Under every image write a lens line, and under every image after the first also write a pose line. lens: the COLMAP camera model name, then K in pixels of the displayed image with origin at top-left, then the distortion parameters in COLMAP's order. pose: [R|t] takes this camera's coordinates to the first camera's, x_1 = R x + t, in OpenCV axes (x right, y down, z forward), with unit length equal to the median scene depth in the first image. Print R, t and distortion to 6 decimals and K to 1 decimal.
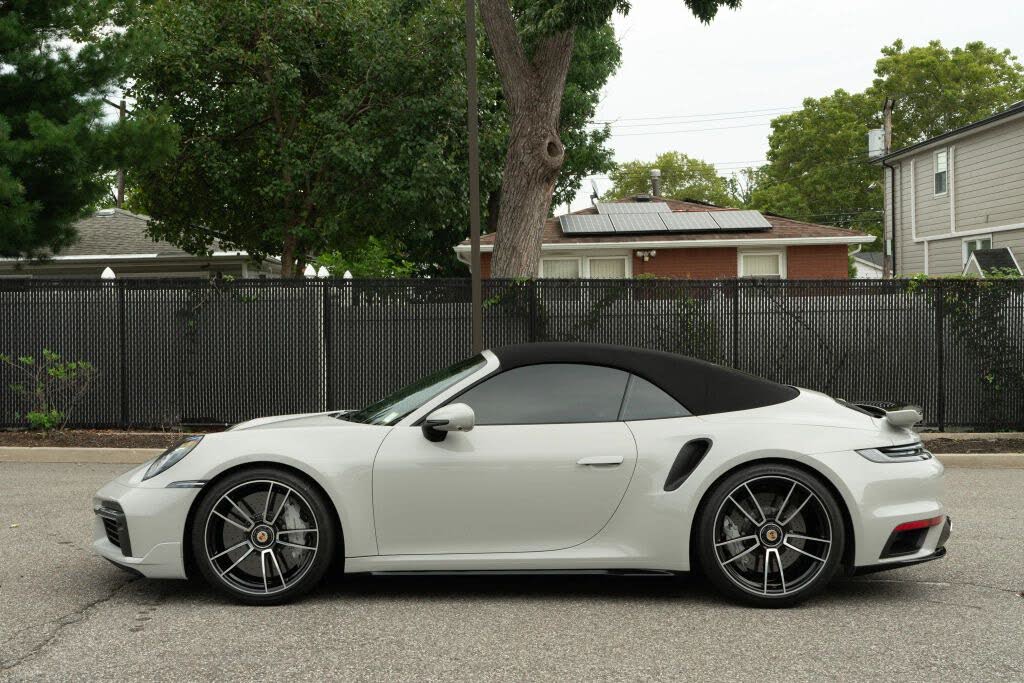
lens RADIAL K [[1288.8, 0, 512.7], [0, 1288.8, 342.0], [0, 0, 1]] dist [0.015999, 0.041986]
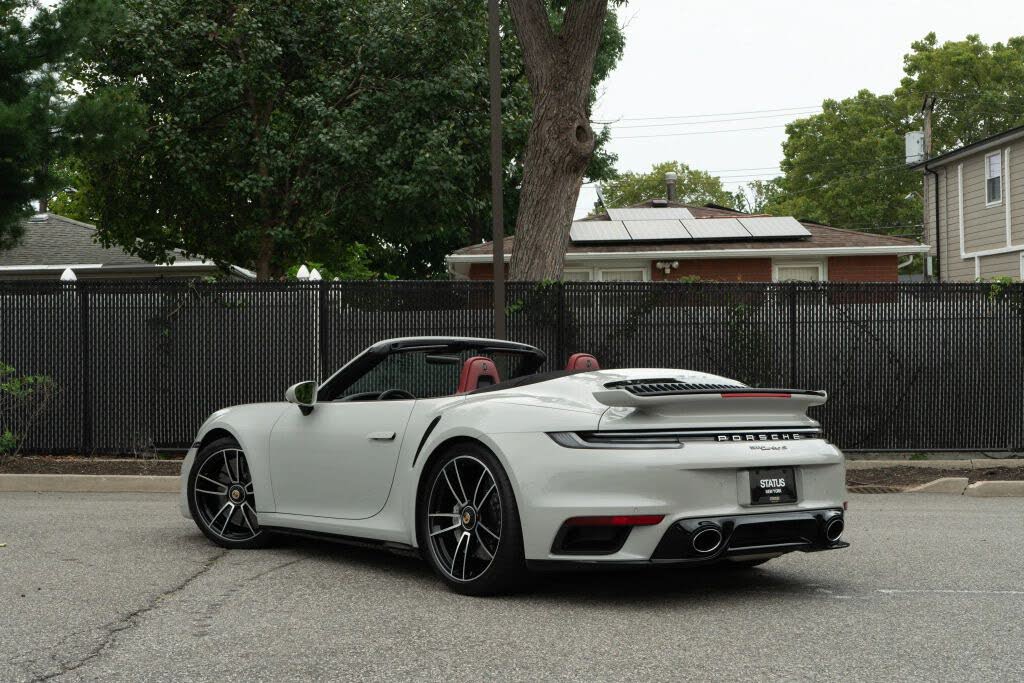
lens RADIAL K [[1490.8, 0, 512.1], [0, 1490.8, 343.4], [0, 0, 1]] dist [0.031873, 0.077488]
pose [[0.999776, 0.001039, 0.021160, -0.029233], [-0.000464, 0.999630, -0.027184, 0.015268], [-0.021181, 0.027168, 0.999406, -0.003706]]
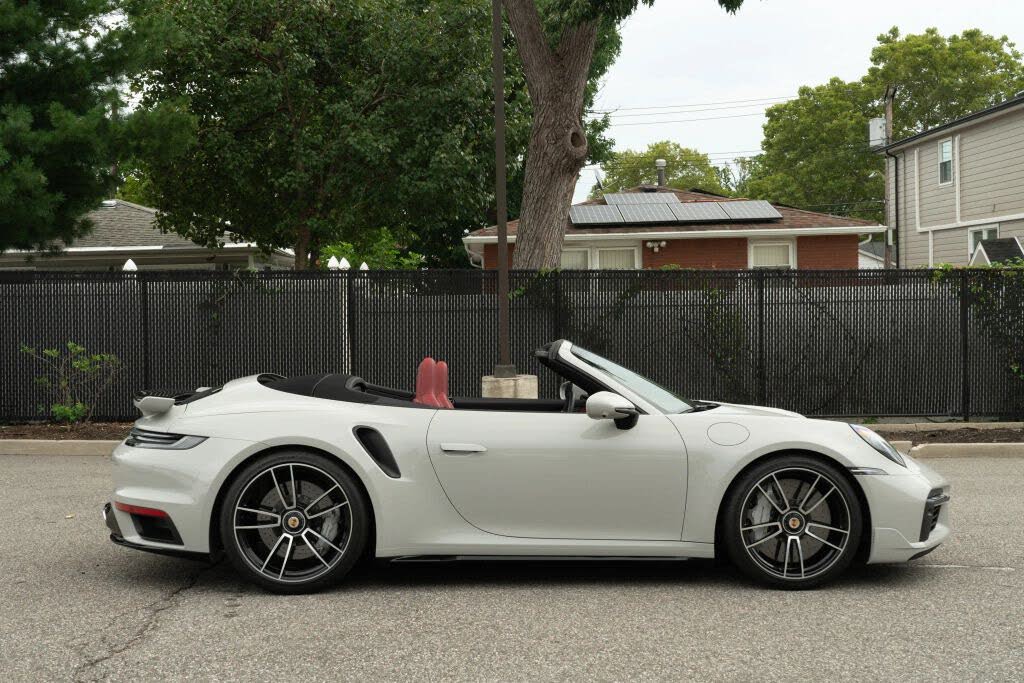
lens RADIAL K [[1305.7, 0, 512.6], [0, 1305.7, 343.7], [0, 0, 1]] dist [0.020023, 0.047921]
pose [[0.999946, -0.003201, 0.009907, -0.022363], [0.003131, 0.999970, 0.007122, 0.000649], [-0.009930, -0.007091, 0.999926, -0.008059]]
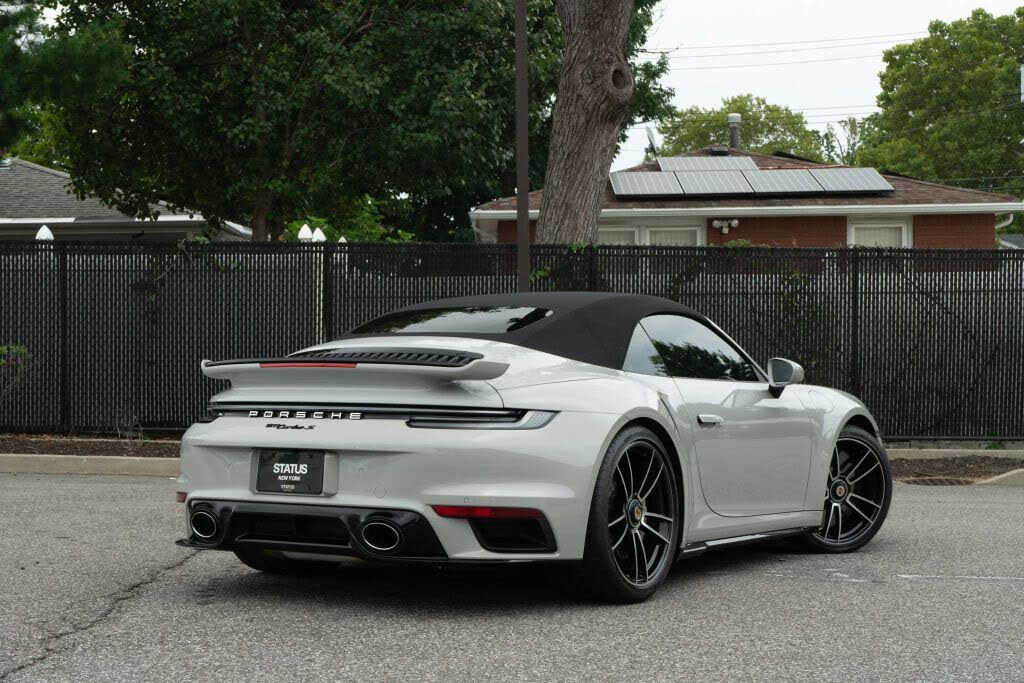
lens RADIAL K [[1798.9, 0, 510.7], [0, 1798.9, 339.1], [0, 0, 1]] dist [0.053634, 0.082586]
pose [[0.999950, 0.009496, -0.003029, -0.023050], [-0.009530, 0.999889, -0.011423, 0.015546], [0.002921, 0.011451, 0.999930, -0.063560]]
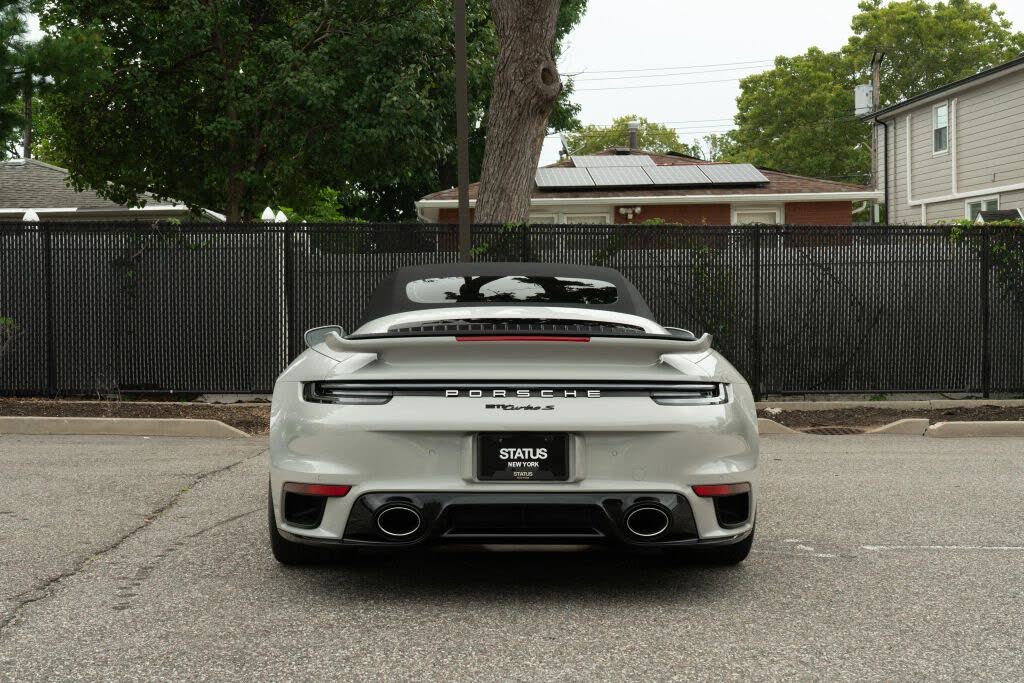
lens RADIAL K [[1392.5, 0, 513.7], [0, 1392.5, 339.0], [0, 0, 1]] dist [0.049294, -0.033007]
pose [[0.999021, 0.000223, 0.044242, -0.026224], [-0.000666, 0.999950, 0.009996, 0.014841], [-0.044237, -0.010015, 0.998971, 0.042666]]
